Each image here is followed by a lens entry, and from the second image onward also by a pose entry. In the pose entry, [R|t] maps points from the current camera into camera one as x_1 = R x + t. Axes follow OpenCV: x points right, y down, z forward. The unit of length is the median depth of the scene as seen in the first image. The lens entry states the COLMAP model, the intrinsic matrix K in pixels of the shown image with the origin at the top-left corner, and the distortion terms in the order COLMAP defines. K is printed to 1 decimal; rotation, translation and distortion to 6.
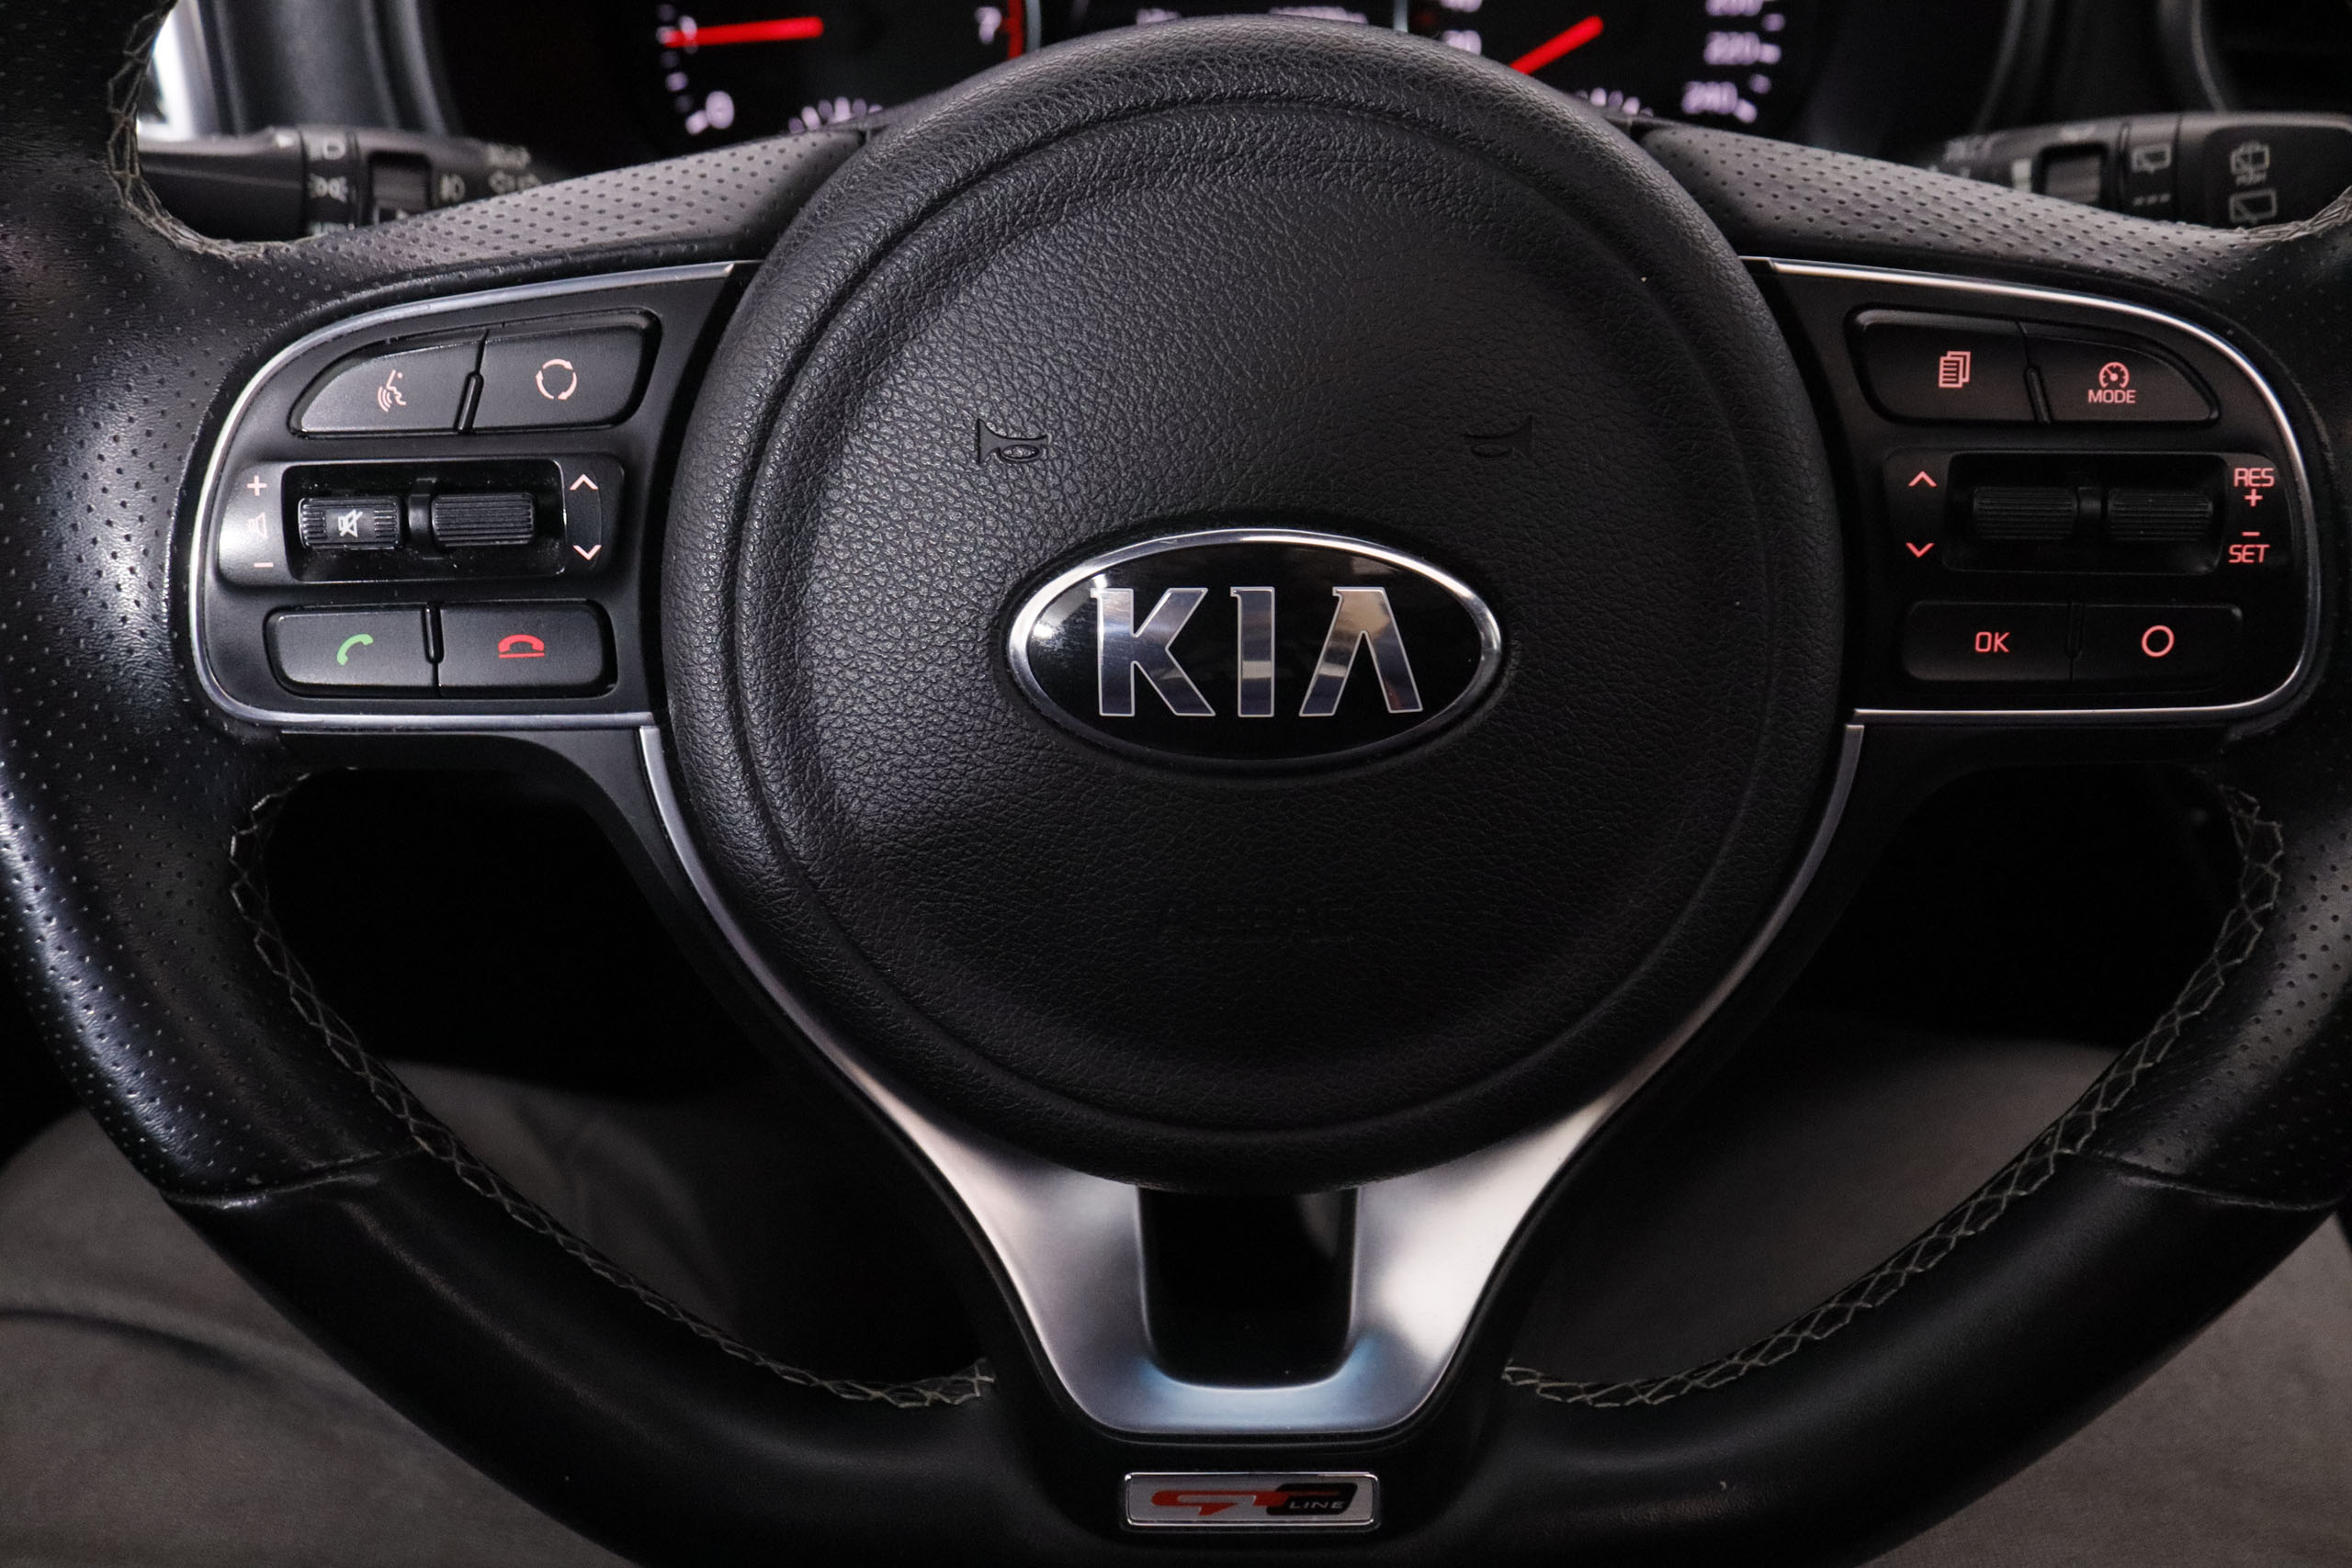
lens RADIAL K [[1882.3, 0, 1170.9], [0, 1882.3, 784.6], [0, 0, 1]] dist [-0.081784, -0.008611]
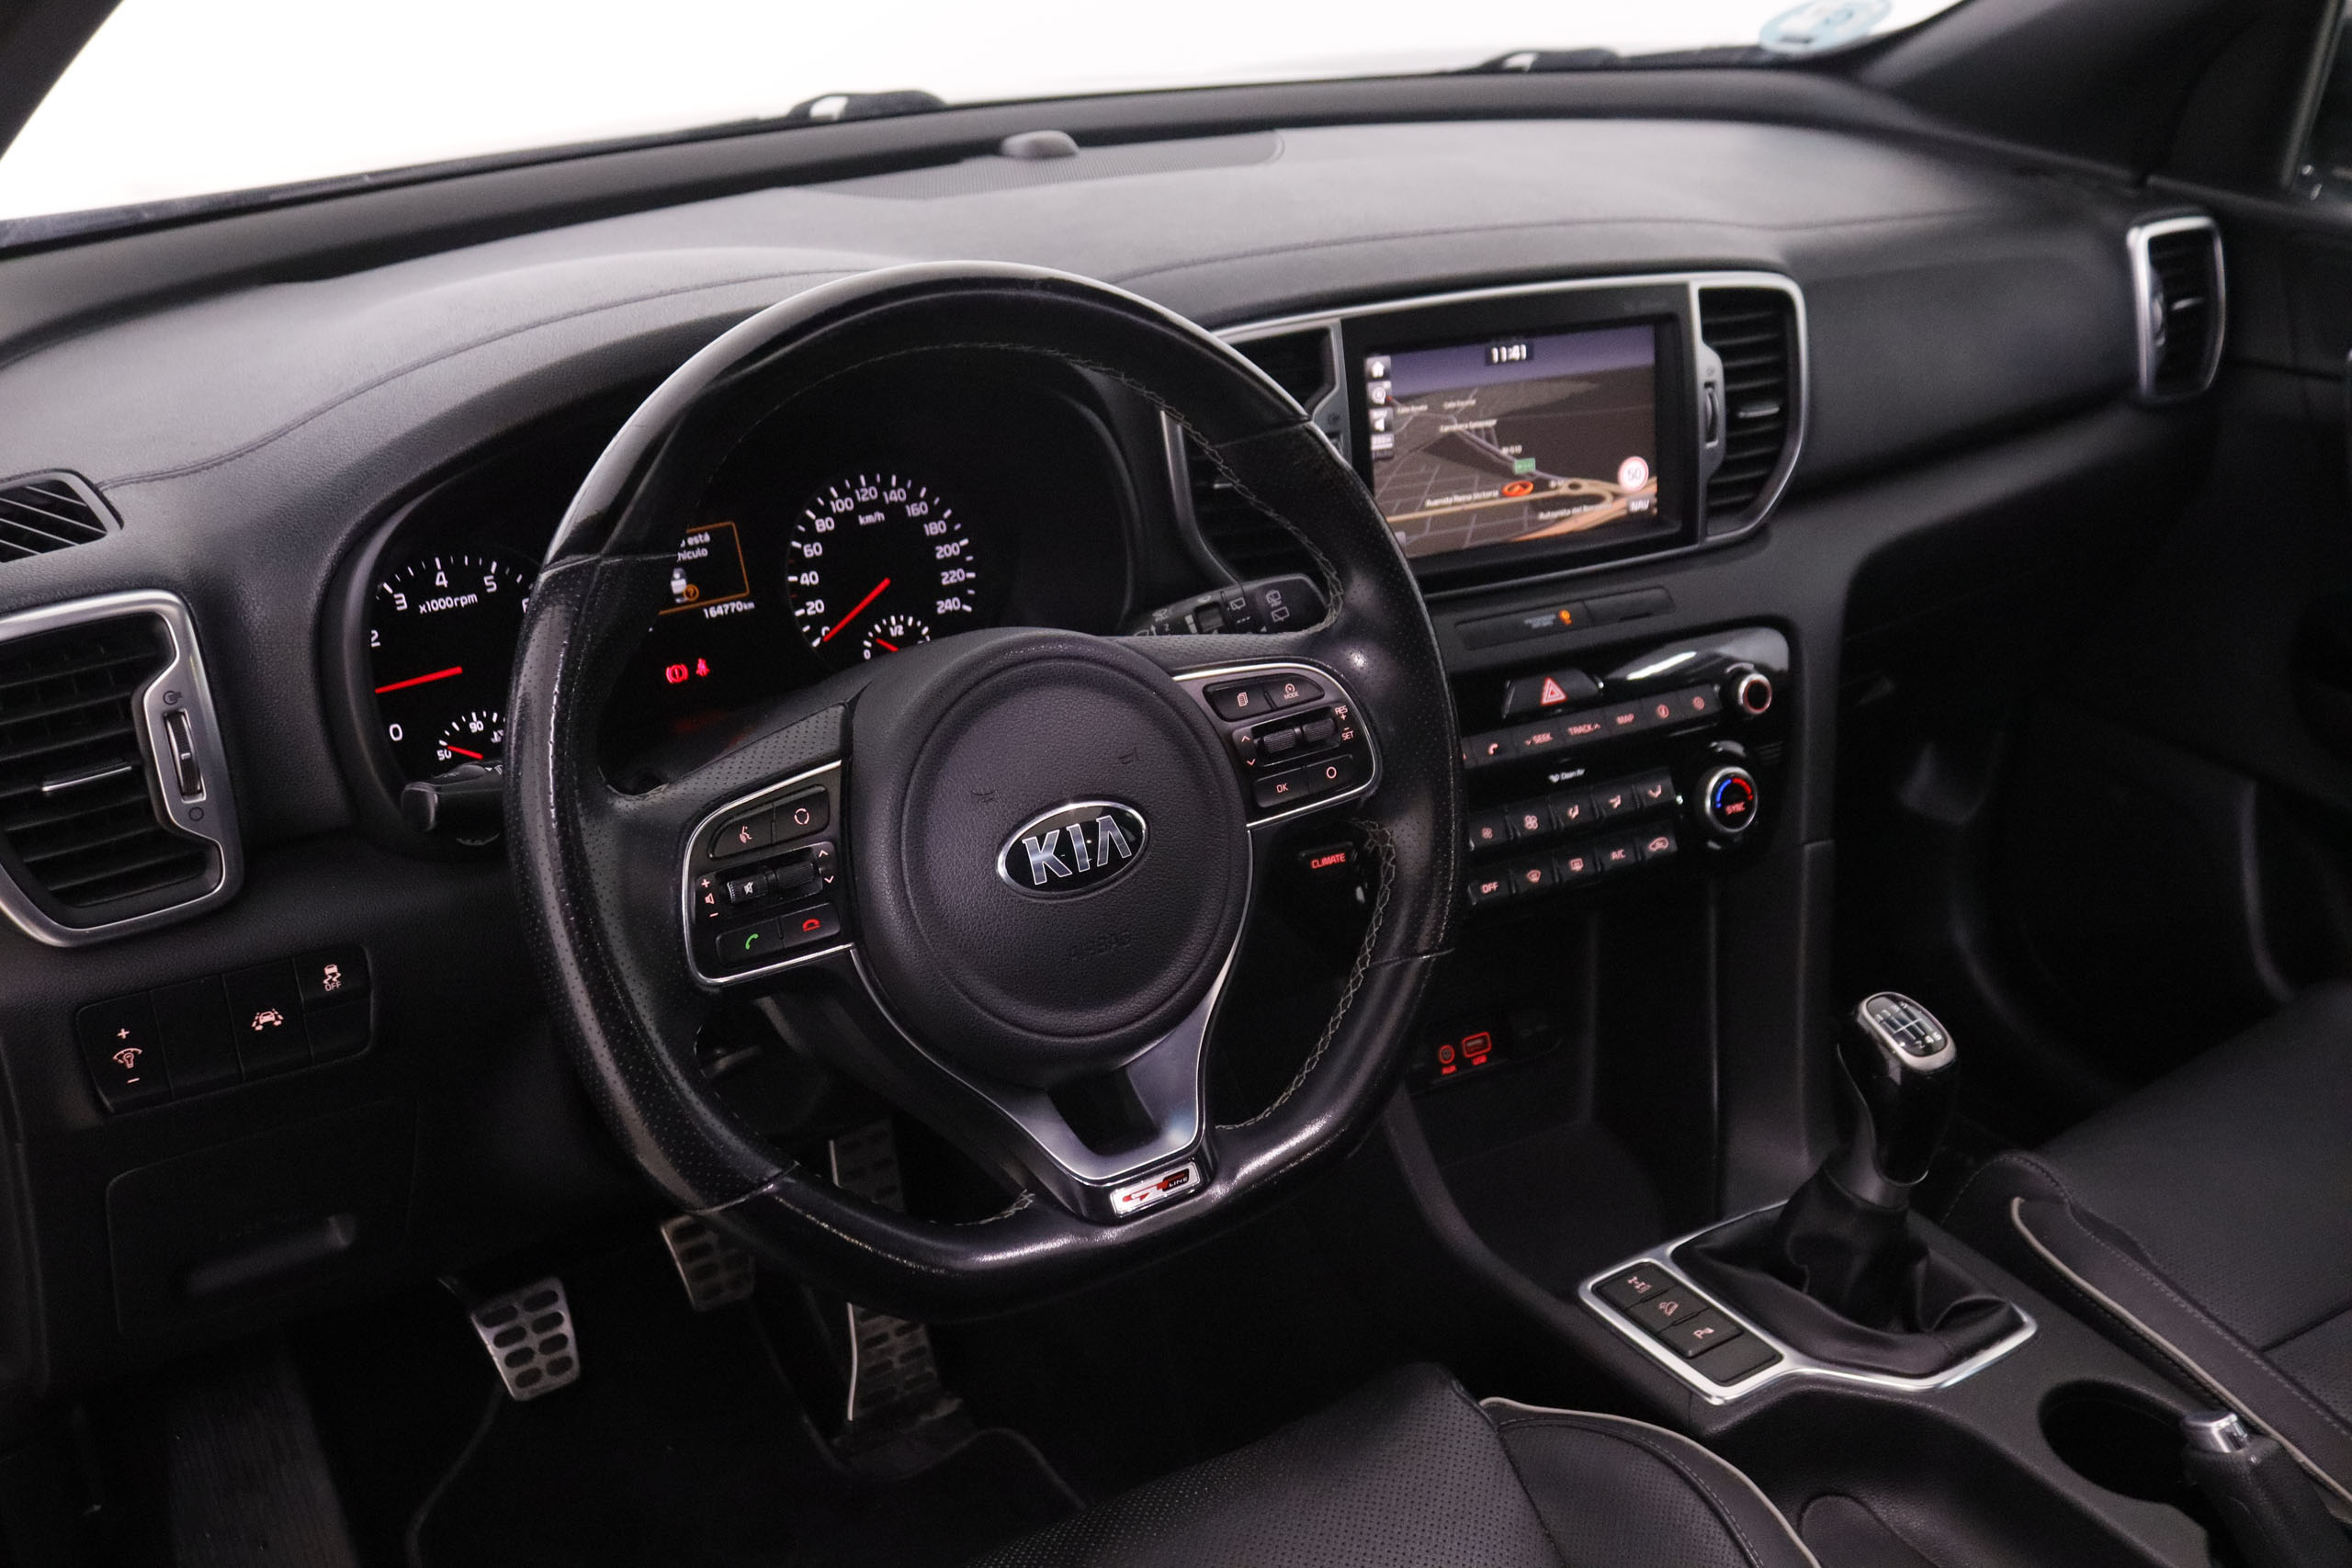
lens RADIAL K [[2264.3, 0, 1176.9], [0, 2264.3, 785.5], [0, 0, 1]] dist [-0.086156, 0.000000]
pose [[0.812660, -0.223711, 0.538087, -1.545367], [0.345844, 0.928330, -0.136365, 0.335826], [-0.469016, 0.296912, 0.831786, -1.795703]]
